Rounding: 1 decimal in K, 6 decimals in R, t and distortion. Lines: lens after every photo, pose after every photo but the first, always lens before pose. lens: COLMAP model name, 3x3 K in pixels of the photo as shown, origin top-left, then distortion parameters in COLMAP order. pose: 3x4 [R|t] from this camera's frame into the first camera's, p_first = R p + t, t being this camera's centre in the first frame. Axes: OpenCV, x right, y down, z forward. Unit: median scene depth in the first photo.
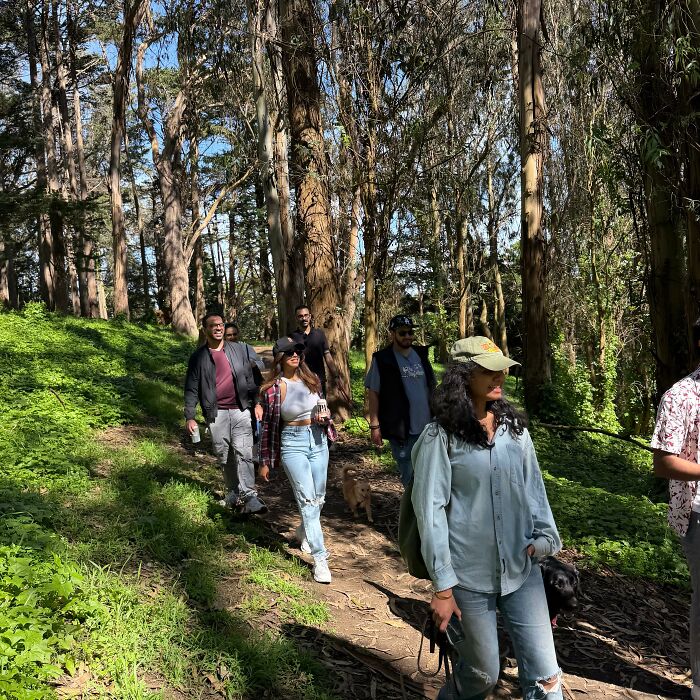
lens RADIAL K [[611.6, 0, 350.0], [0, 611.6, 350.0], [0, 0, 1]] dist [0.002118, -0.015113]
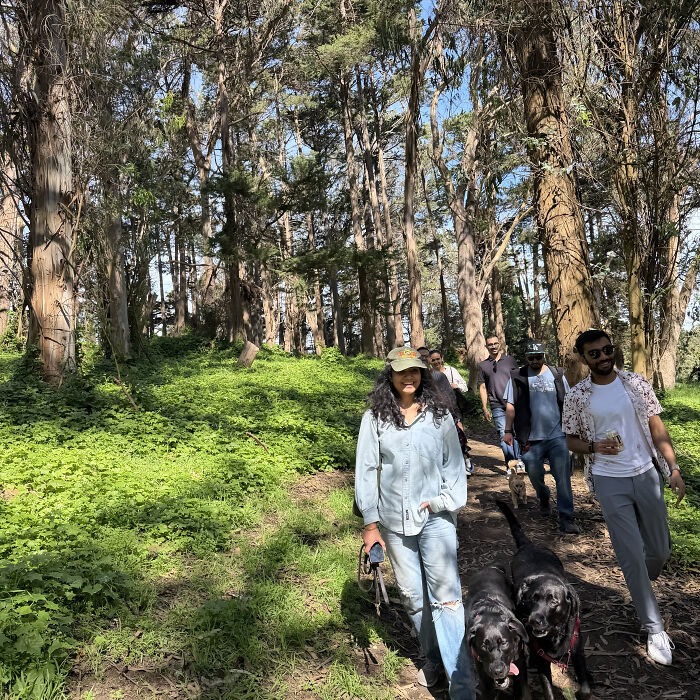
lens RADIAL K [[611.6, 0, 350.0], [0, 611.6, 350.0], [0, 0, 1]] dist [0.002118, -0.015113]
pose [[0.867989, -0.054251, -0.493611, 0.092926], [0.023935, 0.997430, -0.067534, 0.002986], [0.496007, 0.046804, 0.867056, 0.160589]]
